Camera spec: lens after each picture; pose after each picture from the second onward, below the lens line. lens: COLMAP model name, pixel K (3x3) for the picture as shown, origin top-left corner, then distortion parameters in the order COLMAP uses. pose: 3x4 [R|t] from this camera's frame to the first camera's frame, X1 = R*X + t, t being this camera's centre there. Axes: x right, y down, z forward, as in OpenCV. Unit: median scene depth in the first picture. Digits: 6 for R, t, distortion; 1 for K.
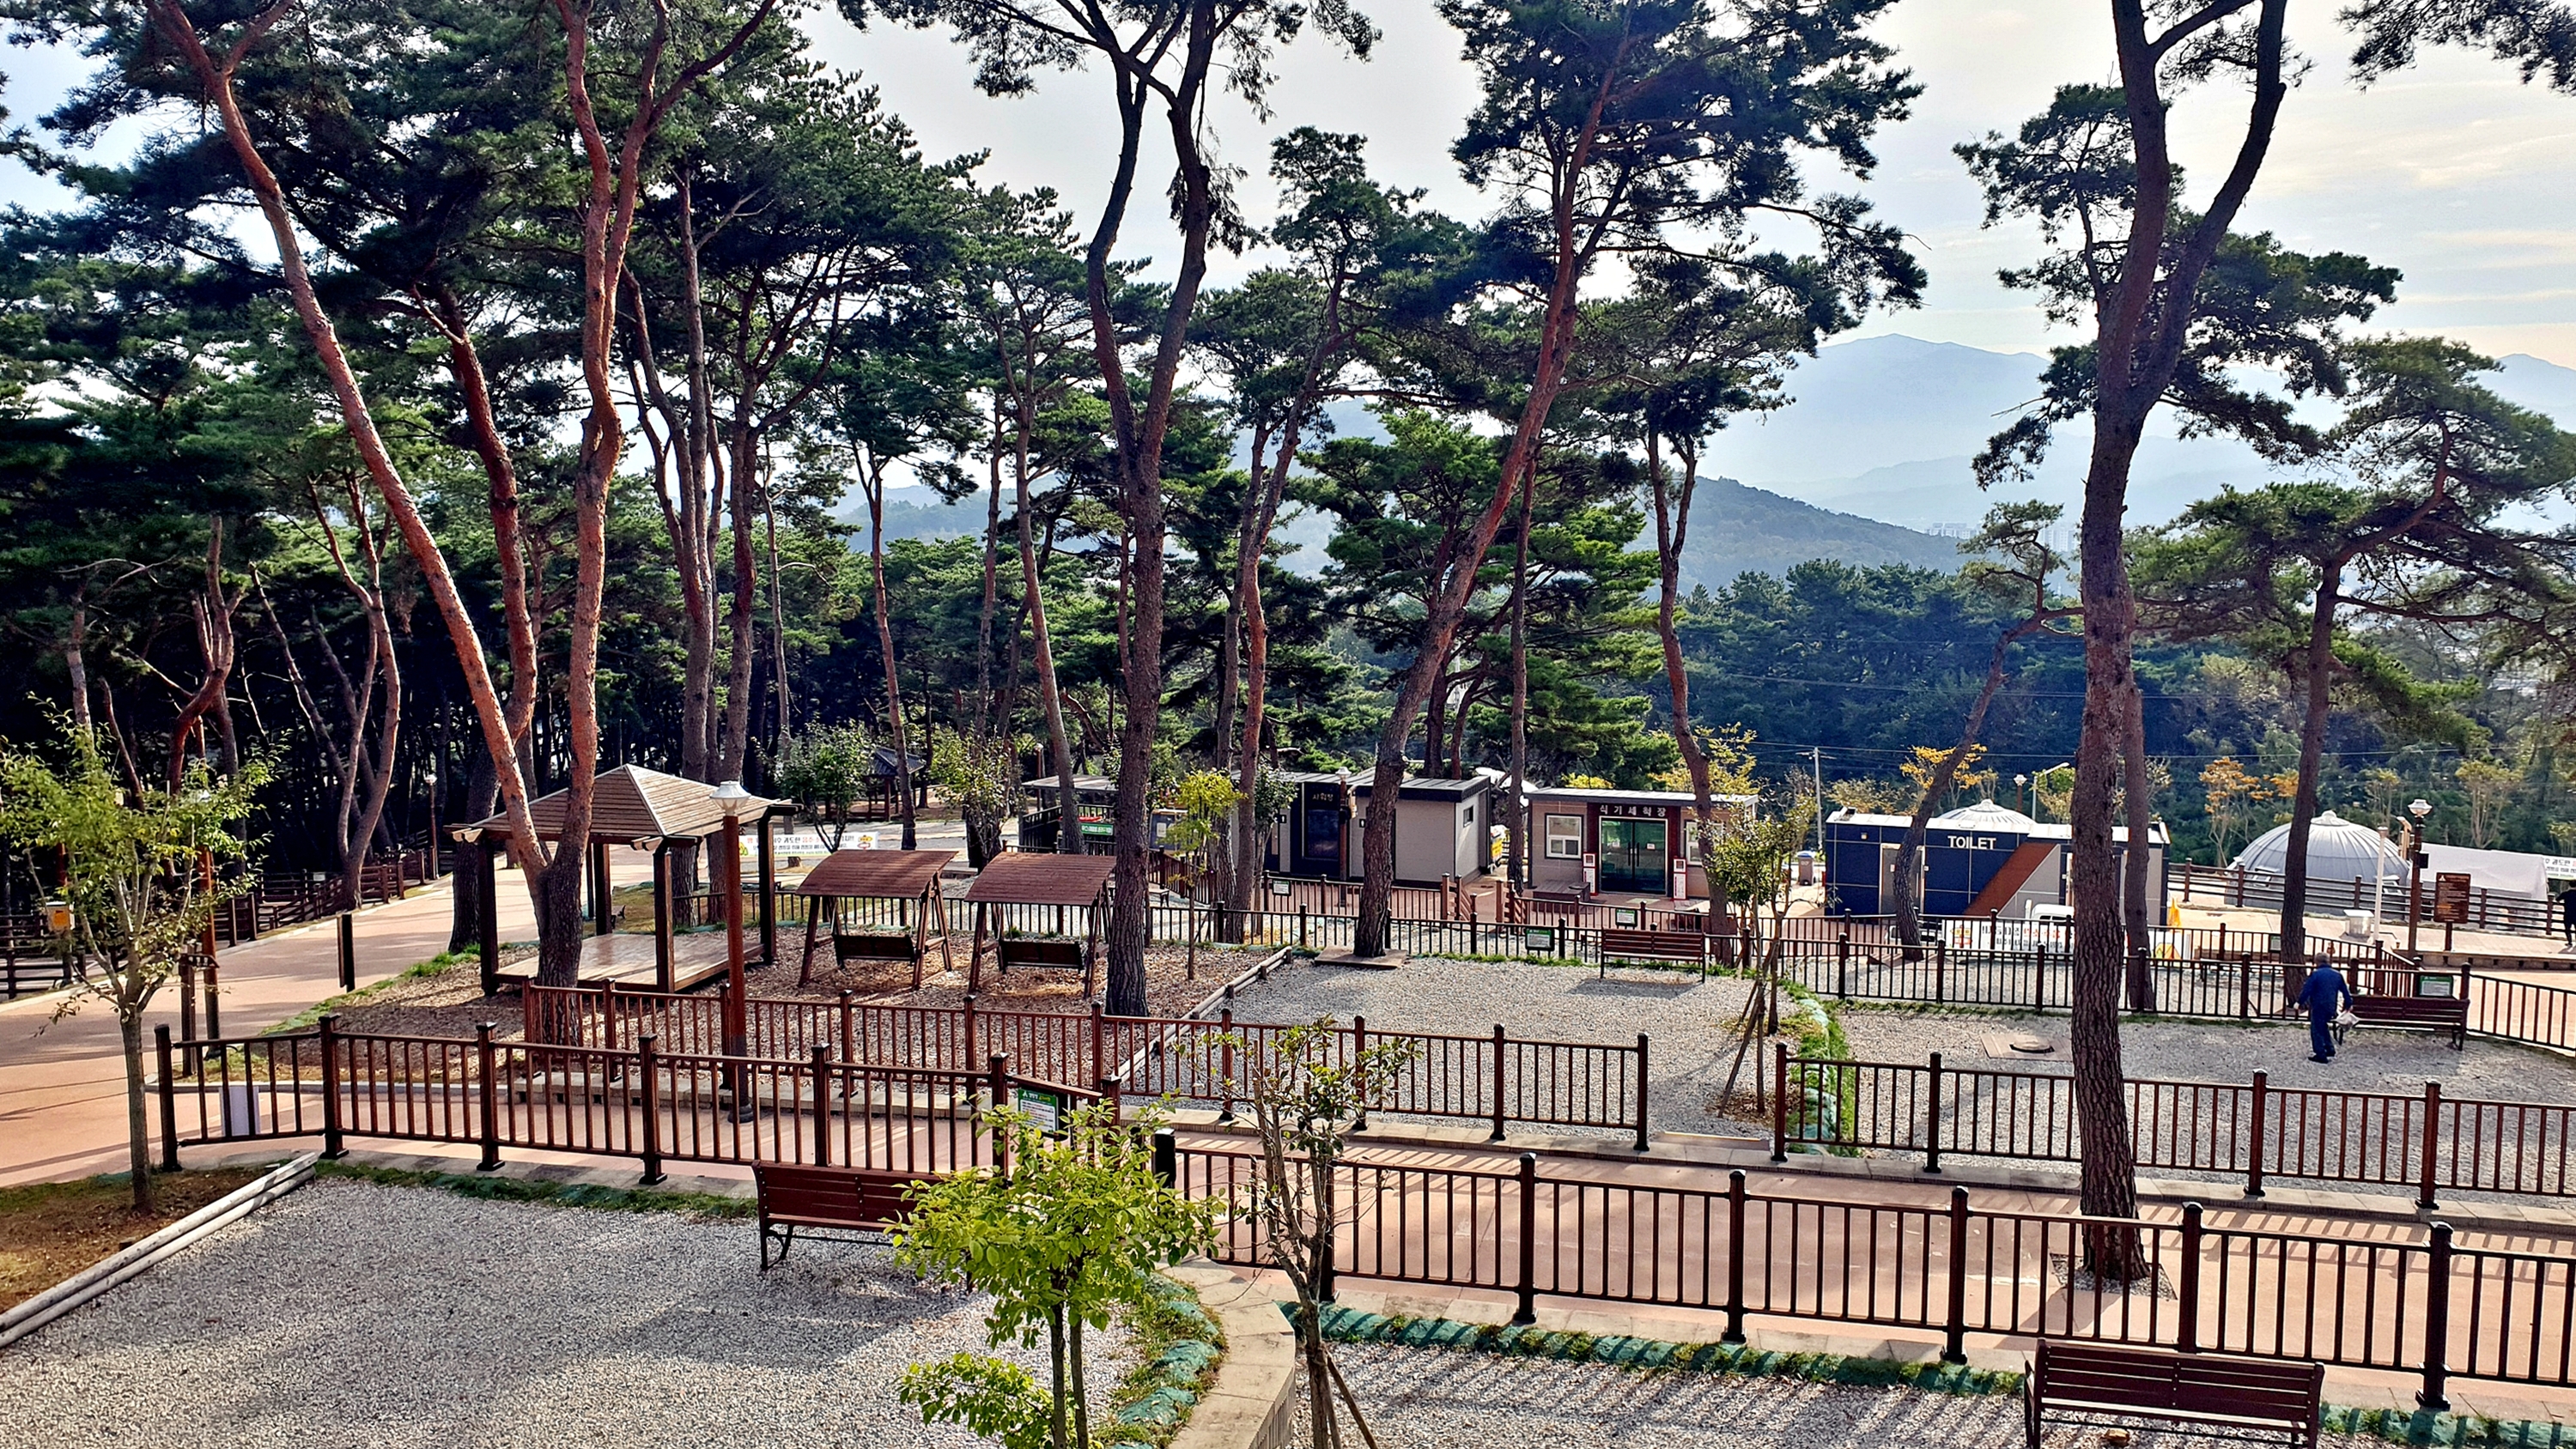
lens RADIAL K [[1953.2, 0, 1284.1], [0, 1953.2, 727.7], [0, 0, 1]] dist [0.010564, 0.002780]
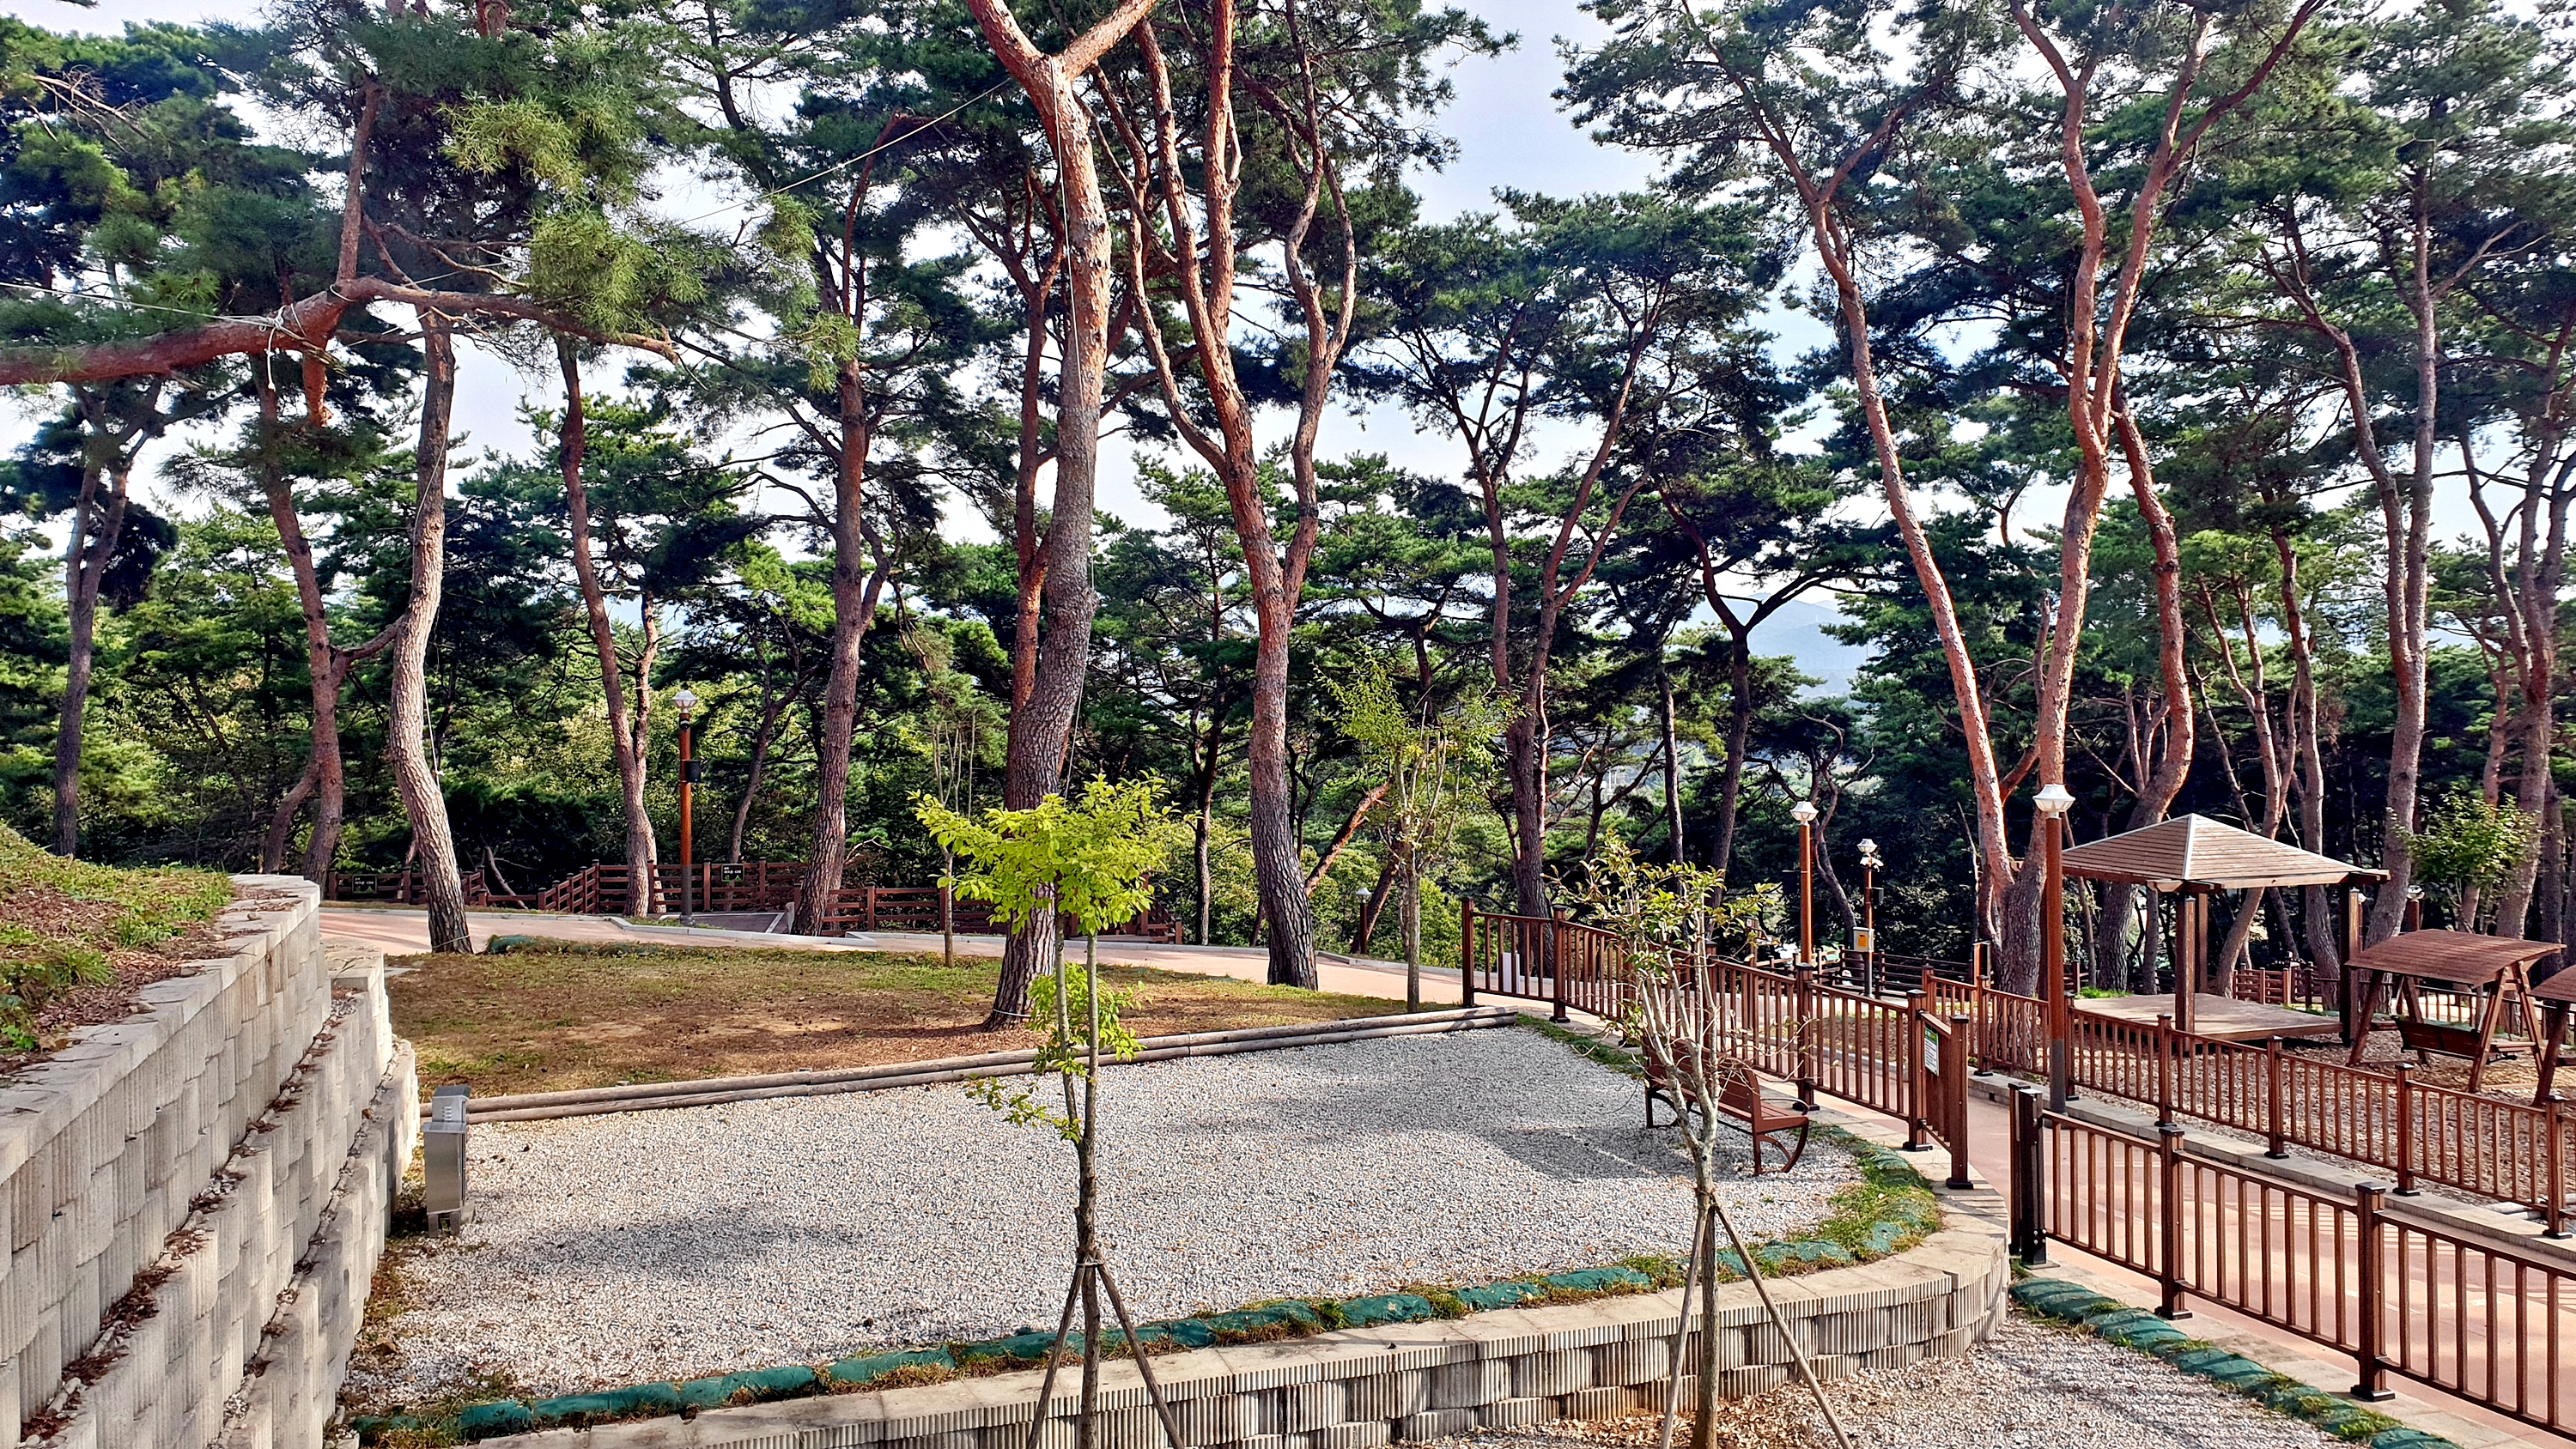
lens RADIAL K [[1953.2, 0, 1283.9], [0, 1953.2, 713.7], [0, 0, 1]] dist [0.010564, 0.002780]
pose [[0.540744, 0.012091, -0.841100, 0.370655], [-0.082740, 0.995812, -0.038878, 0.068417], [0.837108, 0.090616, 0.539480, 0.134122]]
